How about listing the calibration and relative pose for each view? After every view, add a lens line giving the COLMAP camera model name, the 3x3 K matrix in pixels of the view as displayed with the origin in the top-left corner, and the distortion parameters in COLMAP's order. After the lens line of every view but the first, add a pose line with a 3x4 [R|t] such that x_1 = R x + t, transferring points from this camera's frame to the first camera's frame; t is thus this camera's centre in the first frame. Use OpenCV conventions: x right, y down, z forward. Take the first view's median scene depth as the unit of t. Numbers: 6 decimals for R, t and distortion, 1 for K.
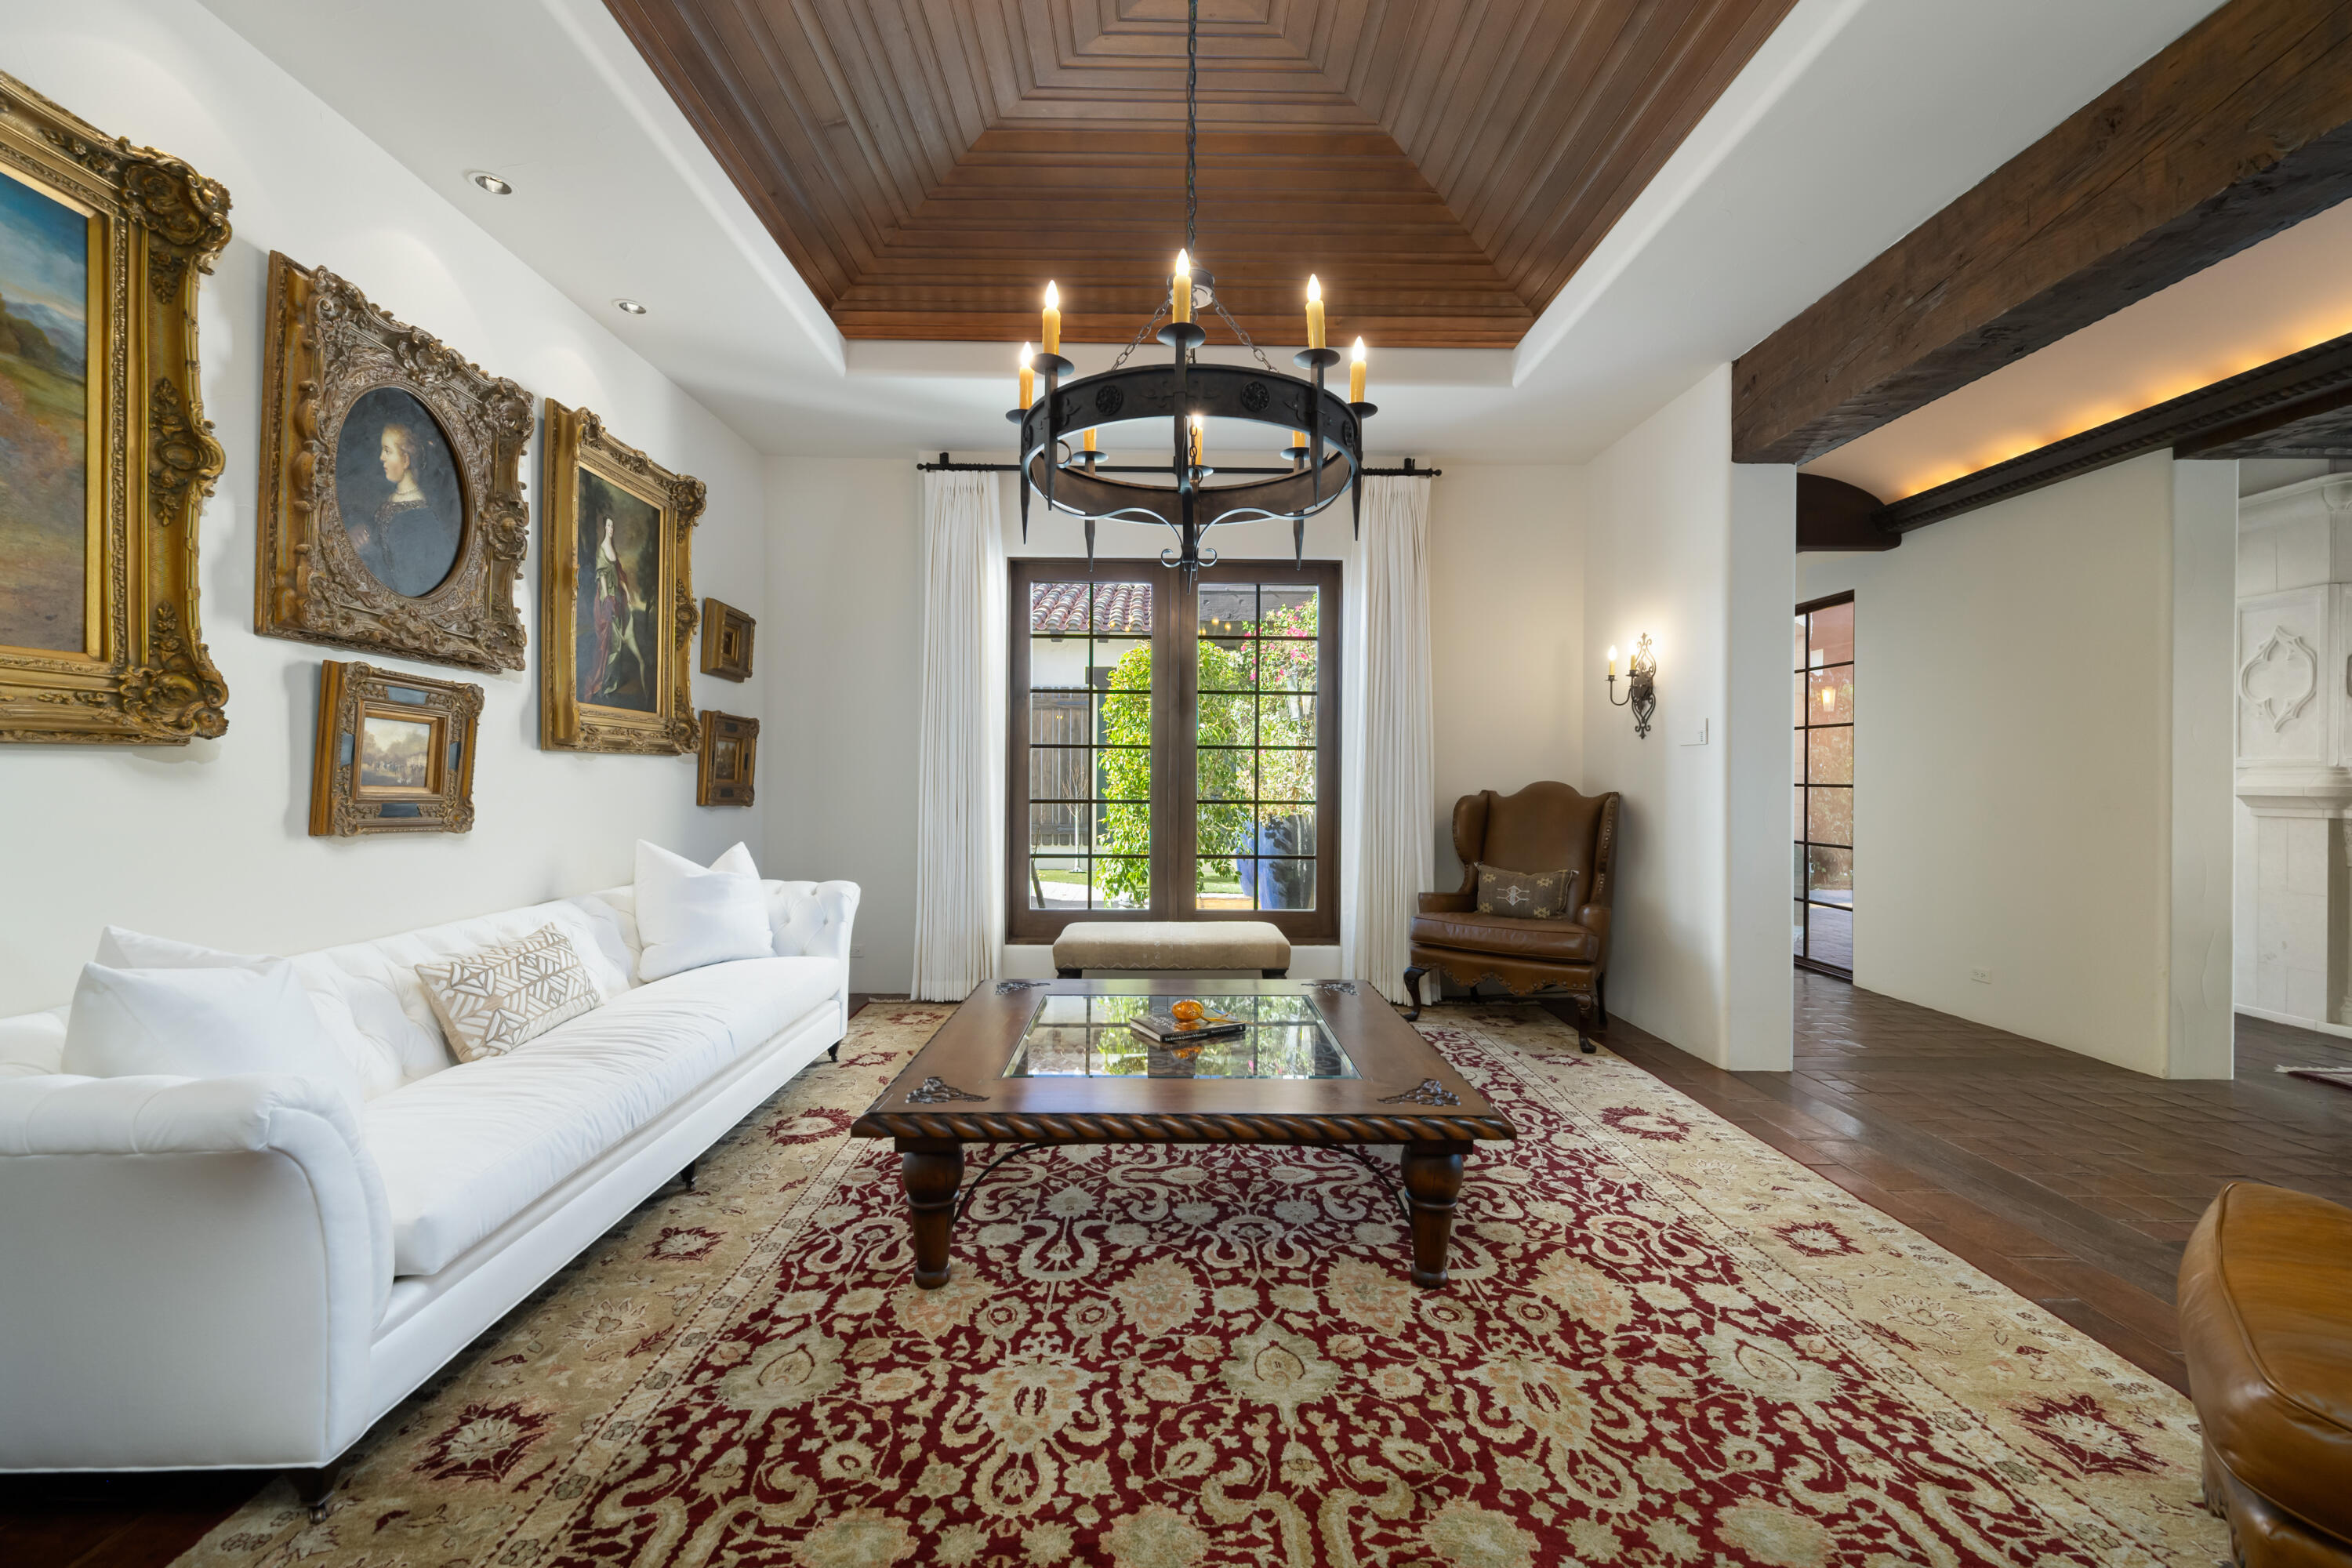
lens RADIAL K [[947.4, 0, 1185.9], [0, 947.4, 780.4], [0, 0, 1]] dist [0.000768, 0.000299]
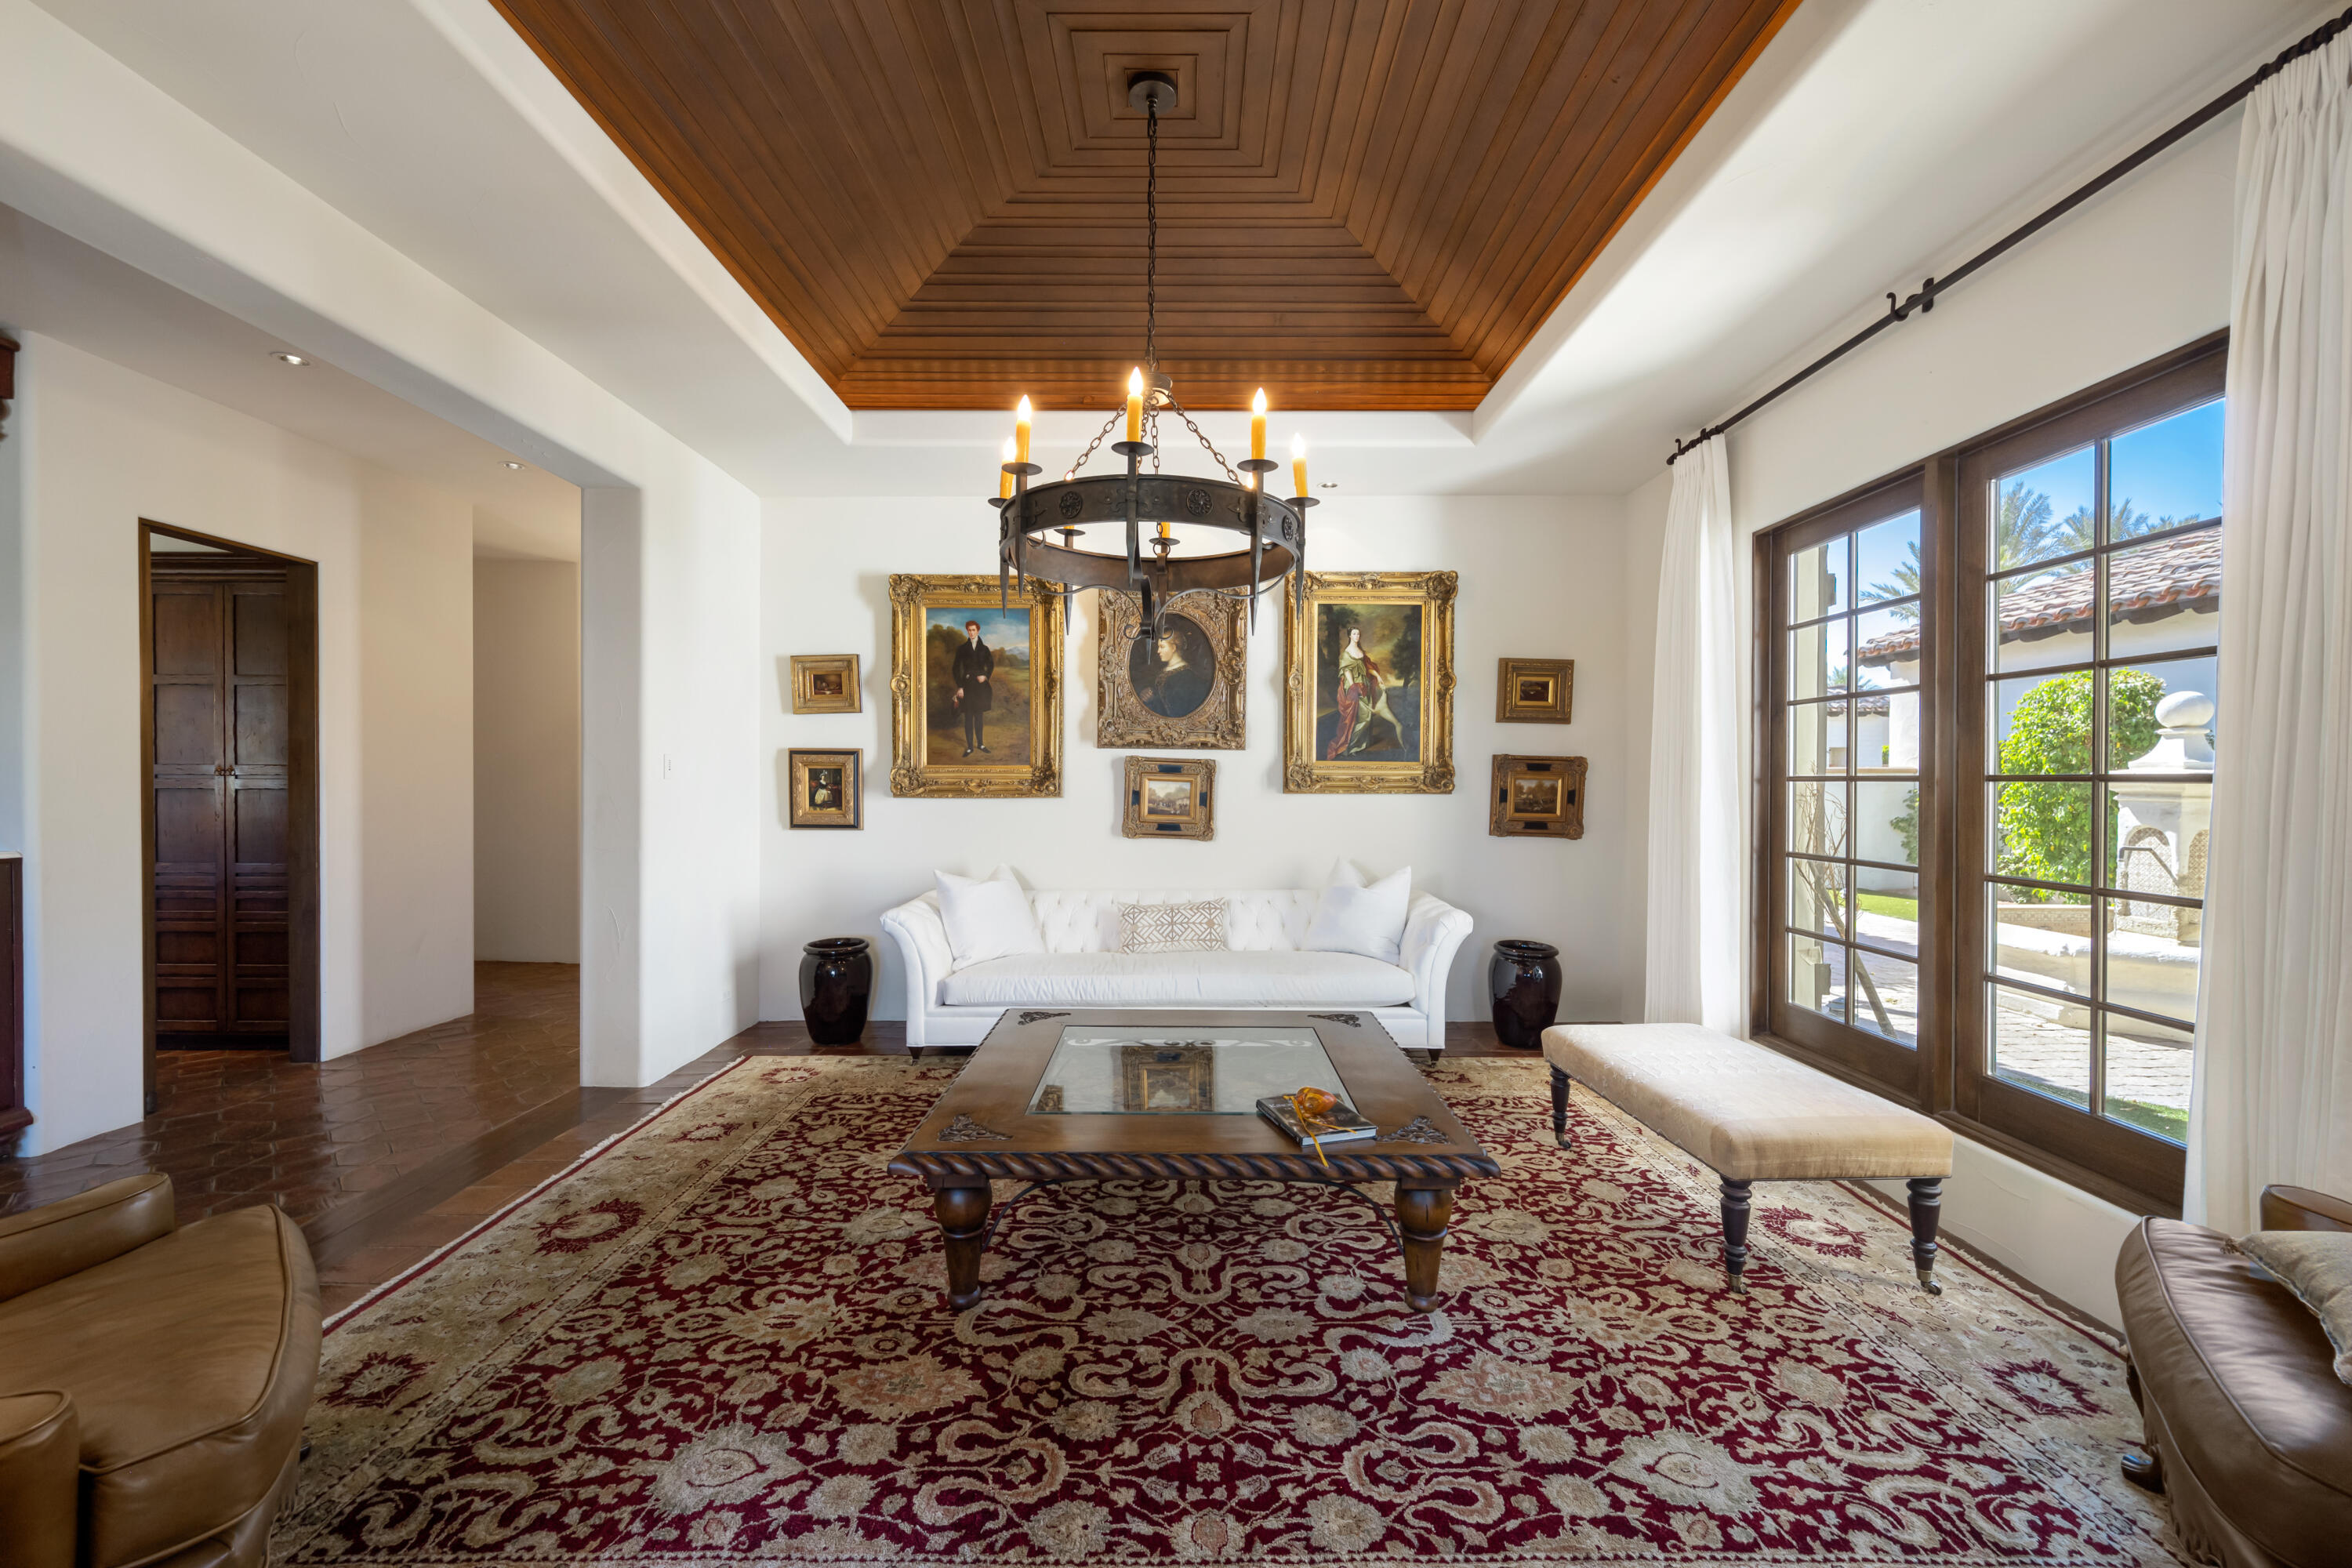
lens RADIAL K [[947.4, 0, 1185.9], [0, 947.4, 780.4], [0, 0, 1]] dist [0.000768, 0.000299]
pose [[-0.025015, -0.003252, -0.999682, 1.192400], [-0.007926, 0.999964, -0.003054, -0.061697], [0.999656, 0.007847, -0.025040, 1.136039]]
